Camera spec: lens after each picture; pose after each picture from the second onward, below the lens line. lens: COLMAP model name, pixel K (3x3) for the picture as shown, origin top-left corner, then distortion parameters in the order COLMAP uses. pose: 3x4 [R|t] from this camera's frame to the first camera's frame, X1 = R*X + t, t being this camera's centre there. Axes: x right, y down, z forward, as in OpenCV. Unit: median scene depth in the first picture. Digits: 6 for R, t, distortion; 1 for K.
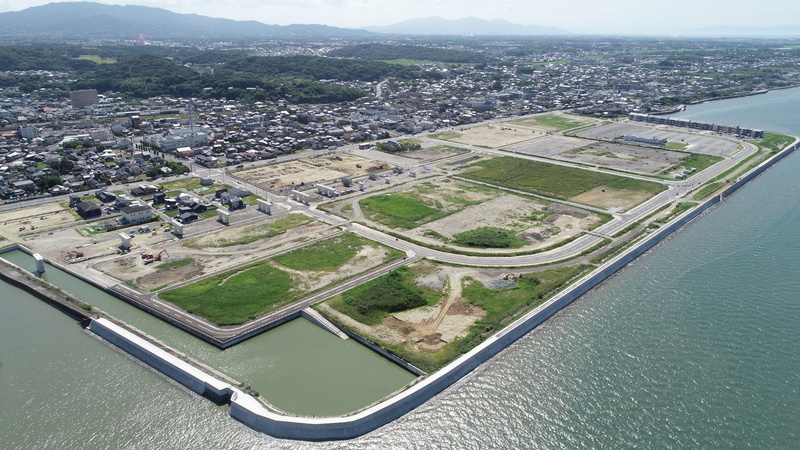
lens RADIAL K [[536.3, 0, 400.6], [0, 536.3, 230.2], [0, 0, 1]] dist [0.000648, 0.003578]
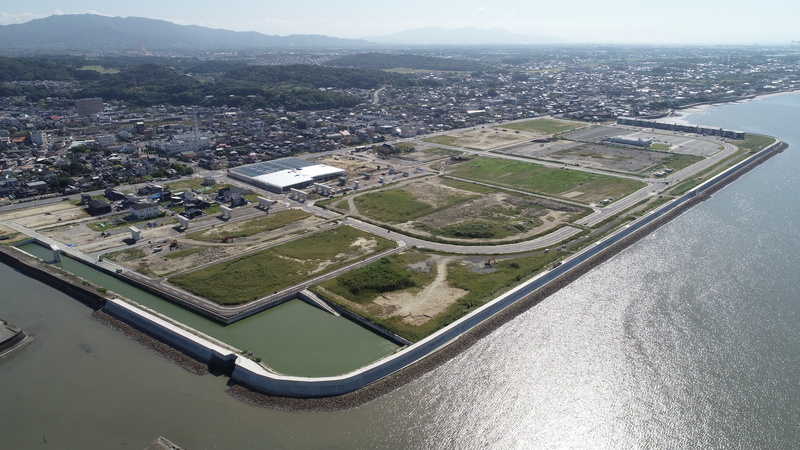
lens RADIAL K [[536.3, 0, 400.6], [0, 536.3, 230.2], [0, 0, 1]] dist [0.000648, 0.003578]
pose [[0.999982, -0.005951, -0.000645, 0.008729], [0.005940, 0.999849, -0.016310, 0.016442], [0.000742, 0.016306, 0.999867, -0.034596]]
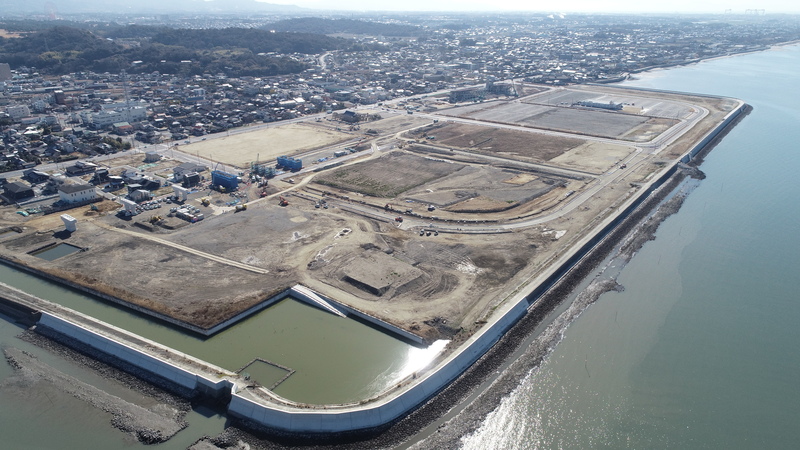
lens RADIAL K [[536.3, 0, 400.6], [0, 536.3, 230.2], [0, 0, 1]] dist [0.000648, 0.003578]
pose [[0.992911, -0.045218, 0.109927, -0.036467], [0.041026, 0.998353, 0.040105, 0.008850], [-0.111559, -0.035310, 0.993130, 0.035494]]
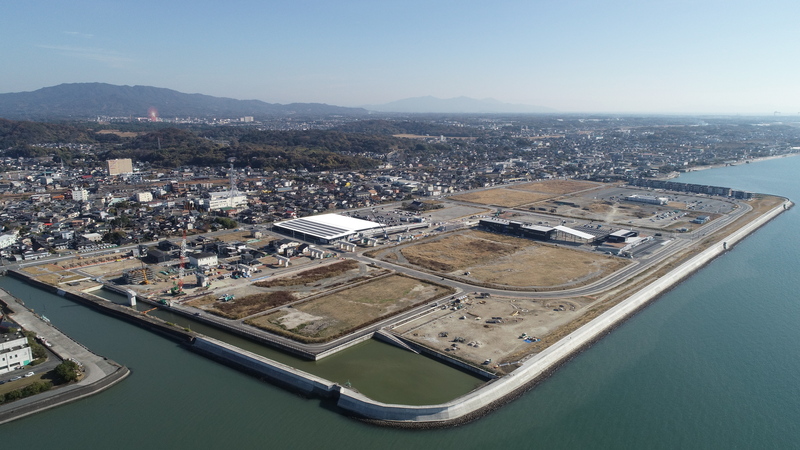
lens RADIAL K [[536.3, 0, 400.6], [0, 536.3, 230.2], [0, 0, 1]] dist [0.000648, 0.003578]
pose [[0.999941, -0.002647, 0.010582, -0.054137], [0.004043, 0.990957, -0.134117, 0.033545], [-0.010131, 0.134151, 0.990909, -0.061644]]
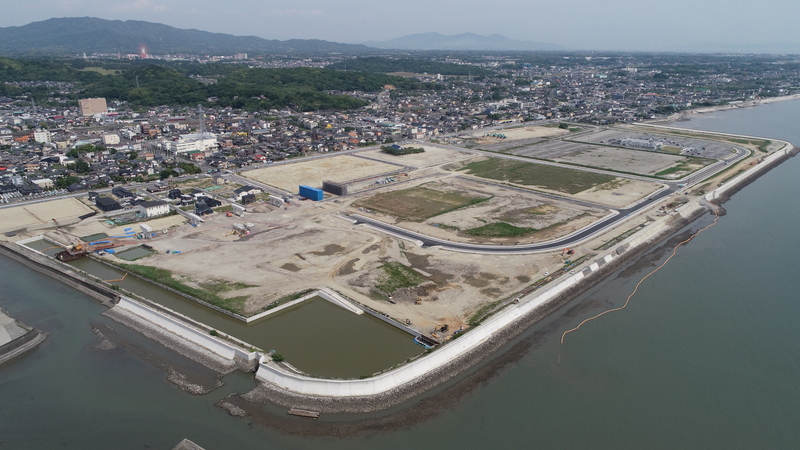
lens RADIAL K [[536.3, 0, 400.6], [0, 536.3, 230.2], [0, 0, 1]] dist [0.000648, 0.003578]
pose [[0.999992, -0.000169, 0.004109, -0.010473], [0.000275, 0.999663, -0.025961, 0.021983], [-0.004103, 0.025961, 0.999655, -0.022739]]
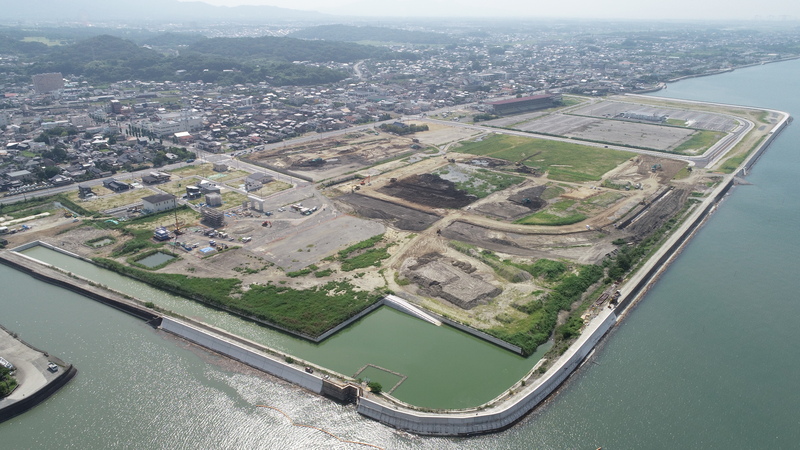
lens RADIAL K [[536.3, 0, 400.6], [0, 536.3, 230.2], [0, 0, 1]] dist [0.000648, 0.003578]
pose [[0.996194, -0.032795, 0.080757, -0.086809], [0.030422, 0.999074, 0.030432, 0.000325], [-0.081680, -0.027859, 0.996269, 0.022061]]
